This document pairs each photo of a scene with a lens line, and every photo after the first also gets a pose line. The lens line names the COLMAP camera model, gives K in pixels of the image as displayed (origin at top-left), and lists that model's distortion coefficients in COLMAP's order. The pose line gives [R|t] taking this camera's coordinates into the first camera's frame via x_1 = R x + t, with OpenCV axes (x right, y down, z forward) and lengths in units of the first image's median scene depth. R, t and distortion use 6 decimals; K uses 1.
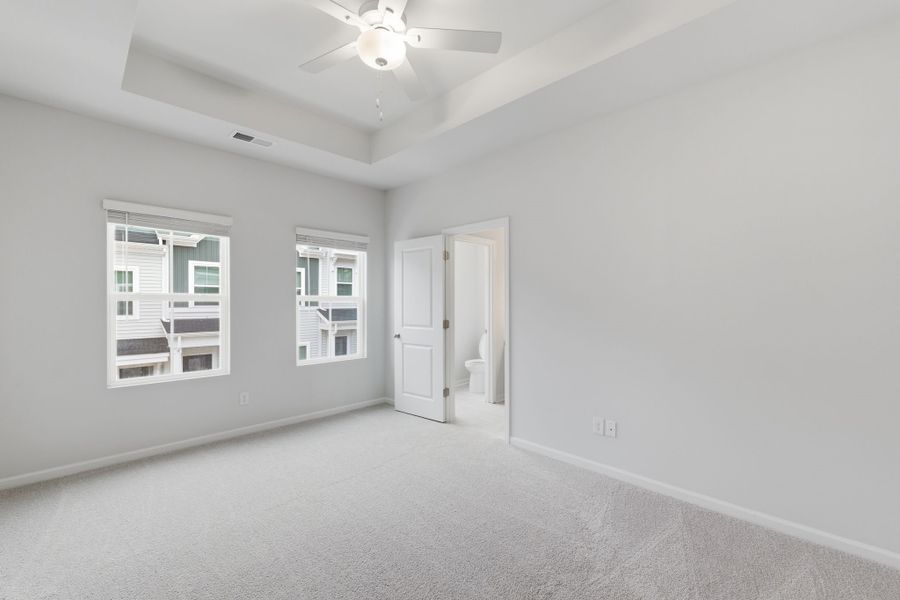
lens RADIAL K [[384.2, 0, 447.1], [0, 384.2, 305.1], [0, 0, 1]] dist [-0.008344, 0.000355]
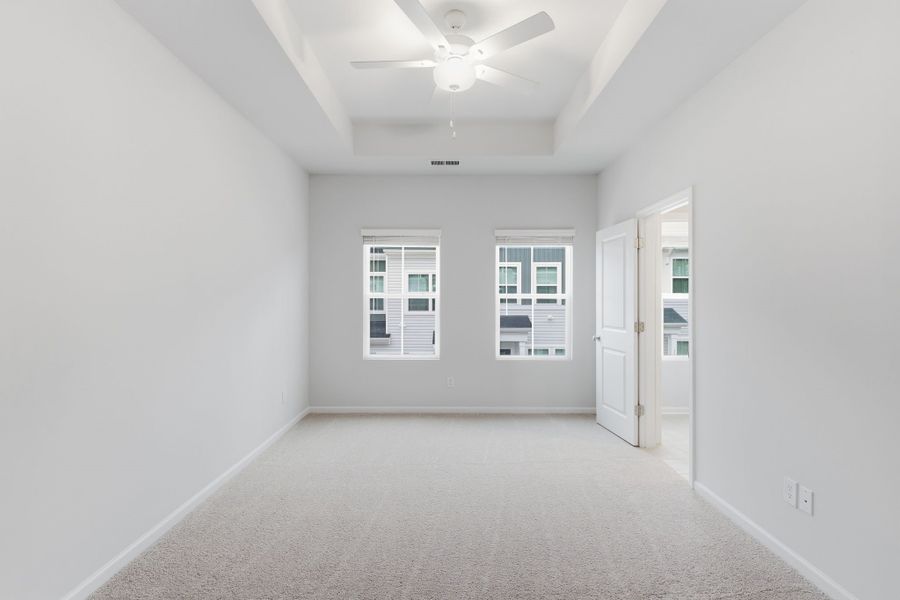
lens RADIAL K [[452.9, 0, 445.4], [0, 452.9, 301.8], [0, 0, 1]] dist [0.002158, 0.000778]
pose [[0.679673, 0.004171, -0.733503, 0.418560], [-0.009049, 0.999955, -0.002699, 0.002653], [0.733459, 0.008472, 0.679681, 0.039054]]
